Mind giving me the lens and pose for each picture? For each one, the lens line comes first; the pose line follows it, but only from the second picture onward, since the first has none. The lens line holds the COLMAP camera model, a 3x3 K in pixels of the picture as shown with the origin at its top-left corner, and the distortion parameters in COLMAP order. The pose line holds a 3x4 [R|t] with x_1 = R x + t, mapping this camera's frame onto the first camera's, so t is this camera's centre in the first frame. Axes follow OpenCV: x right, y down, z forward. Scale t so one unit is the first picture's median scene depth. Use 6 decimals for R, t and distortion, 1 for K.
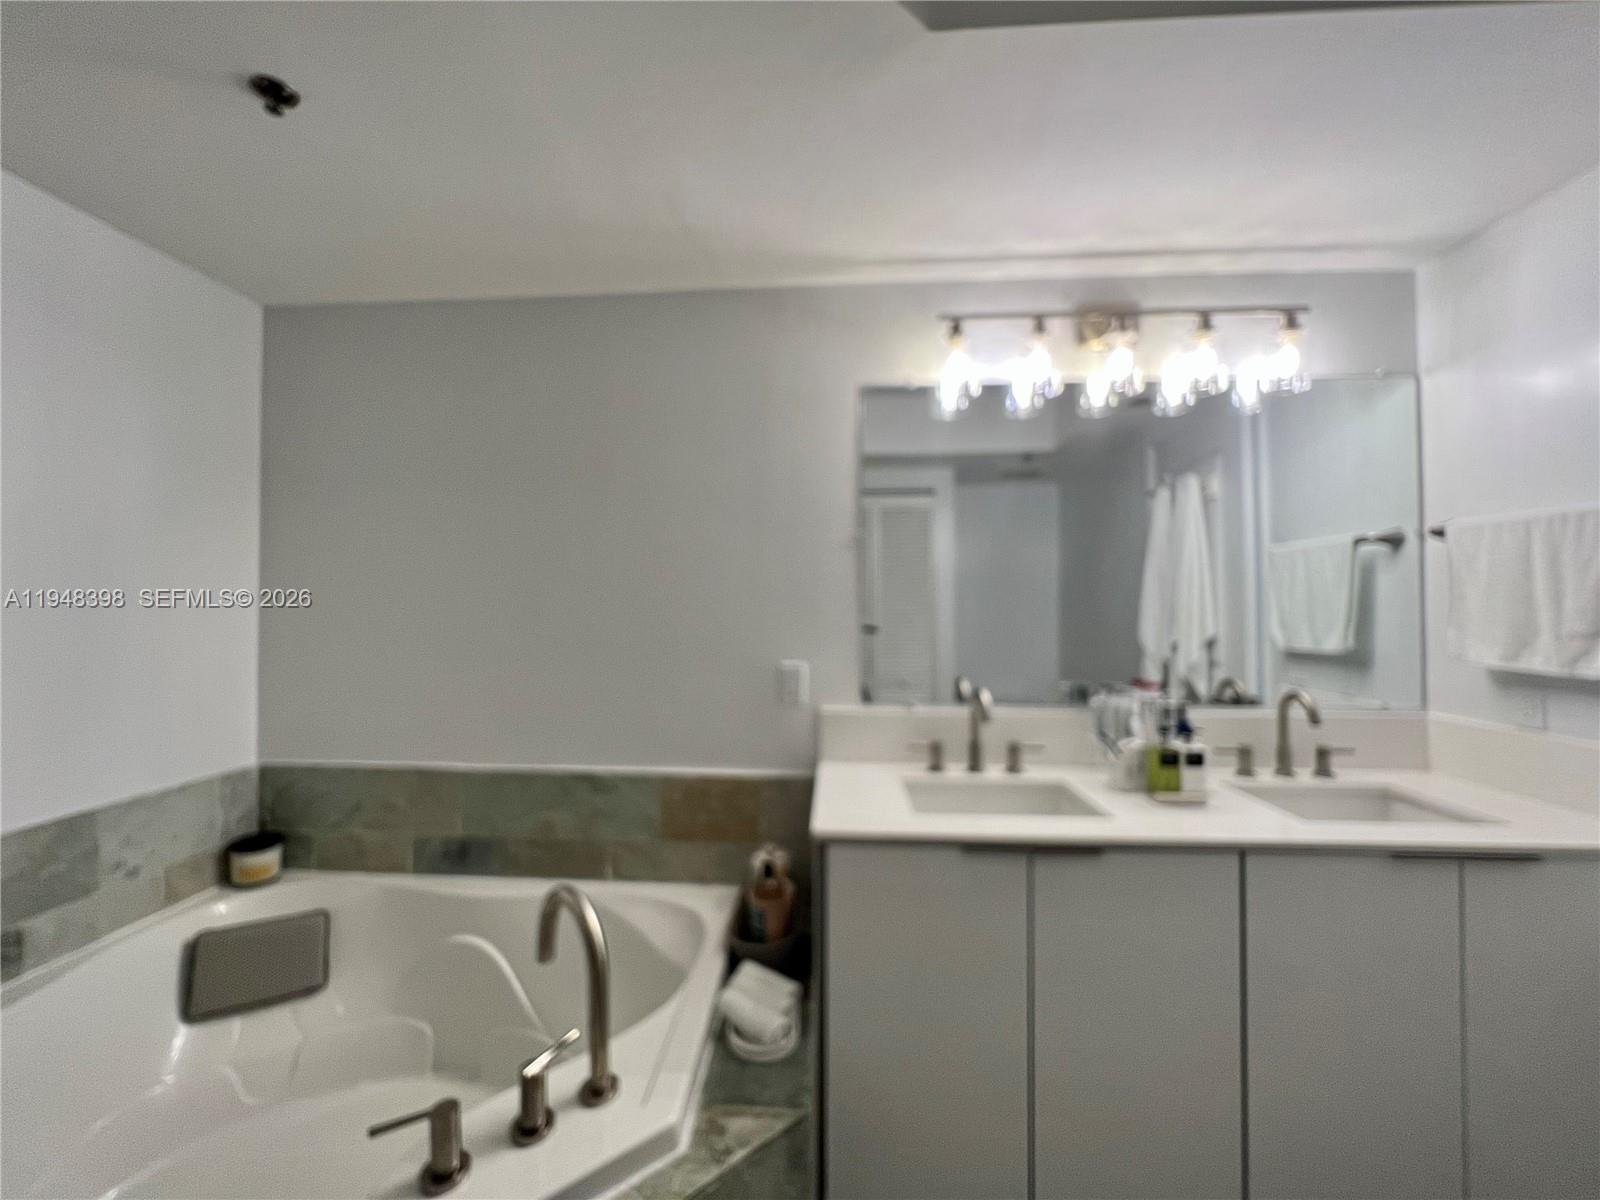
lens RADIAL K [[651.3, 0, 800.0], [0, 651.3, 600.0], [0, 0, 1]] dist [-0.008204, 0.000041]
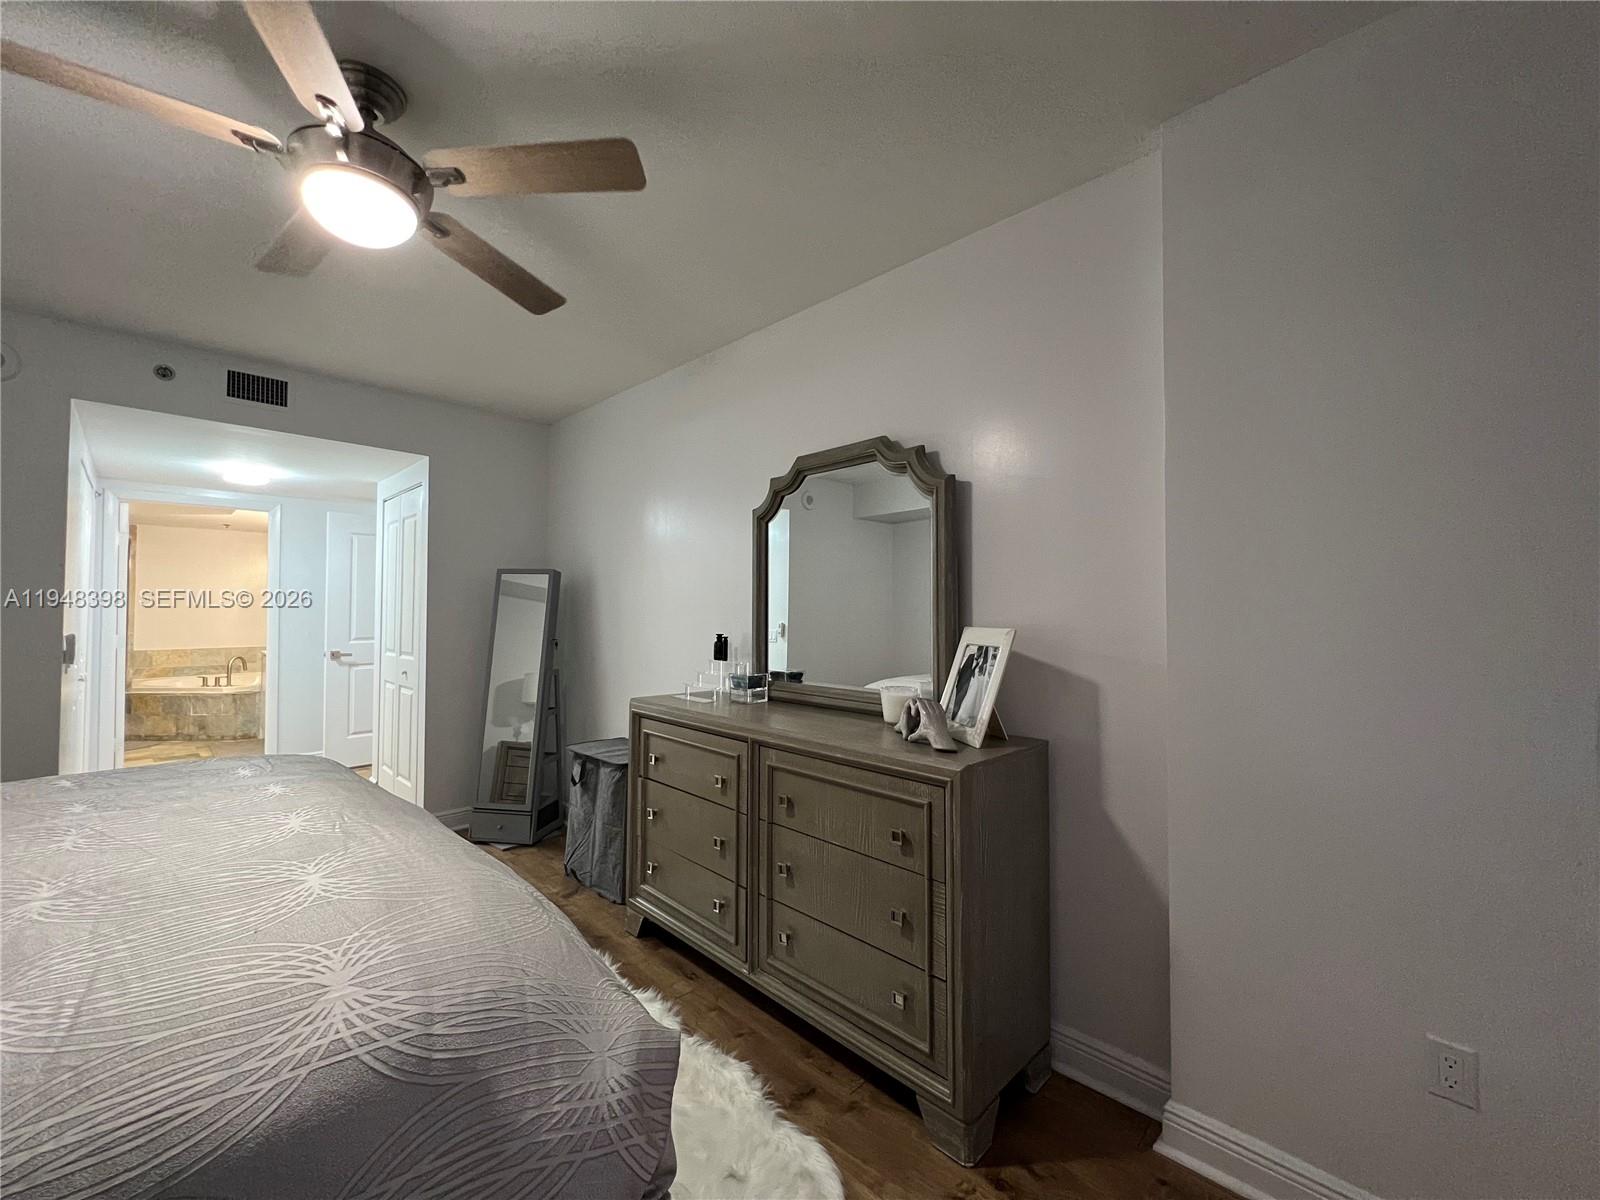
lens RADIAL K [[637.7, 0, 800.0], [0, 637.7, 600.0], [0, 0, 1]] dist [-0.000027, 0.000013]
pose [[0.762391, -0.005244, -0.647095, 5.280305], [0.002381, 0.999983, -0.005298, -0.010407], [0.647112, 0.002498, 0.762391, -0.072970]]
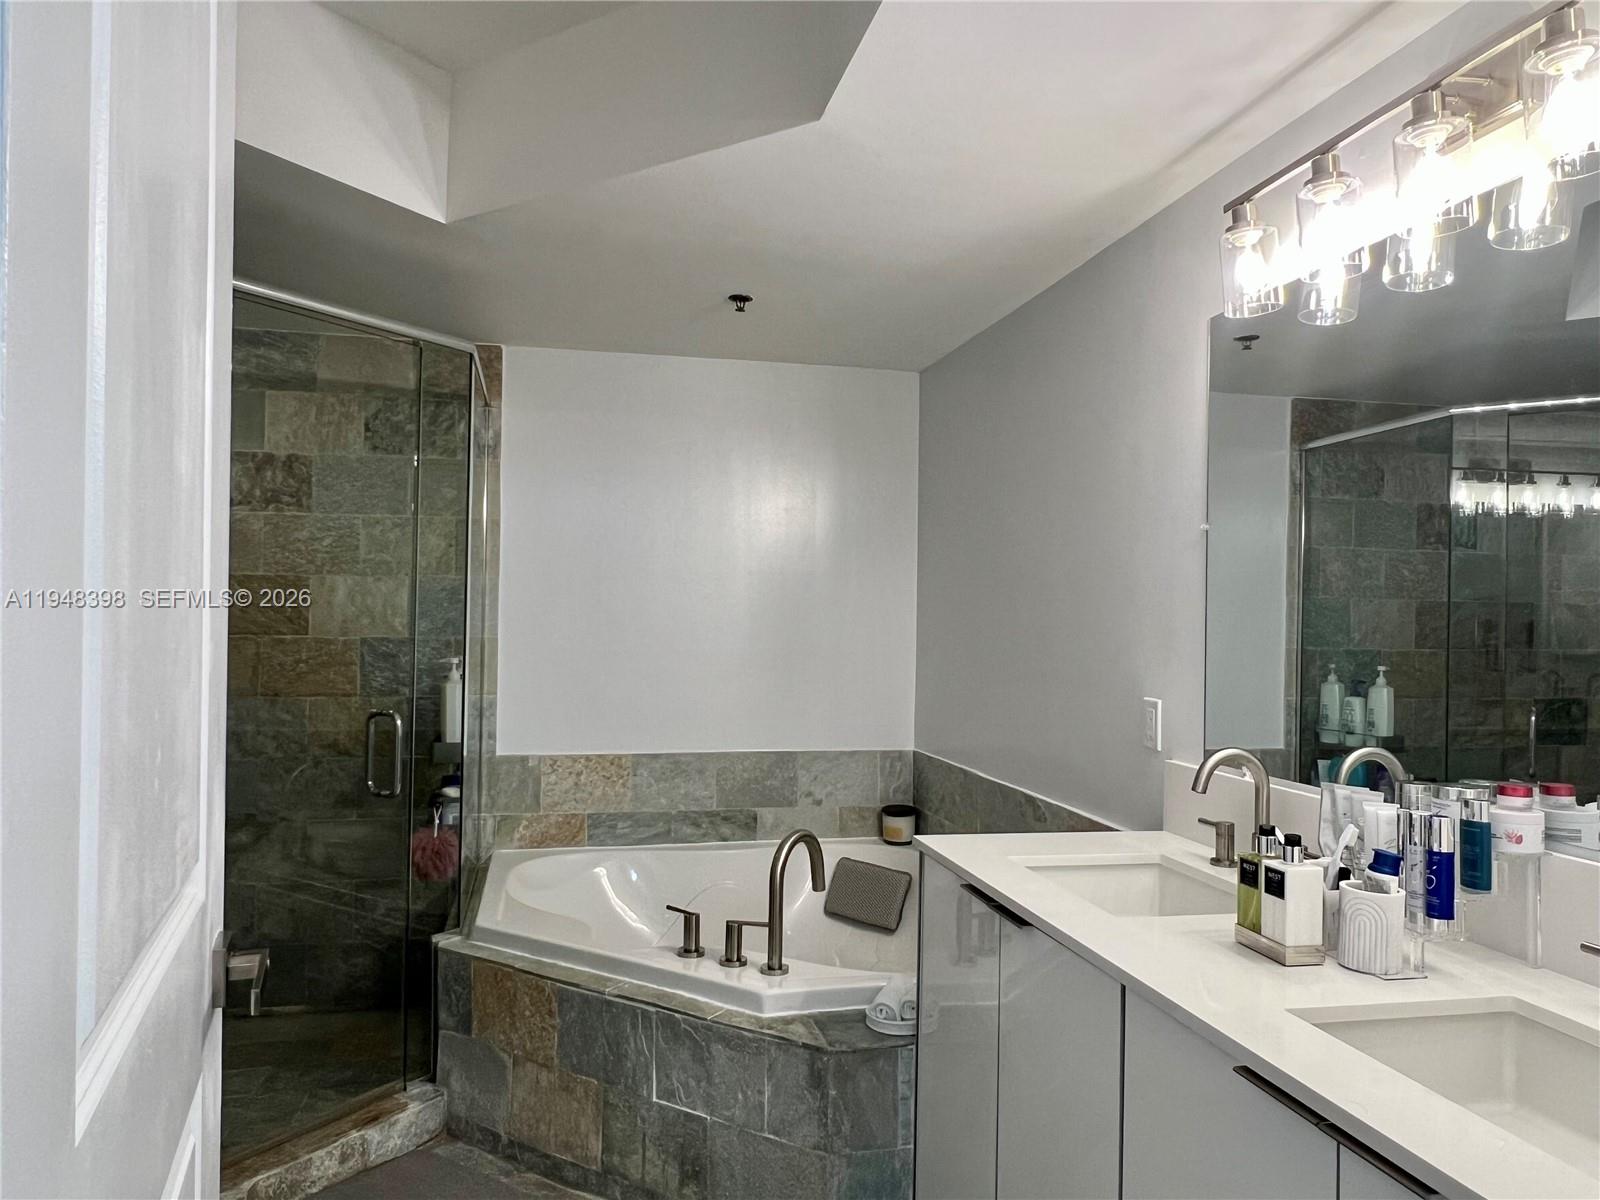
lens RADIAL K [[1077.9, 0, 797.8], [0, 1077.9, 607.3], [0, 0, 1]] dist [0.001485, 0.000007]
pose [[0.286680, -0.004795, -0.958014, 1.296846], [-0.006431, 0.999955, -0.006929, 0.001628], [0.958005, 0.008147, 0.286636, 0.261993]]
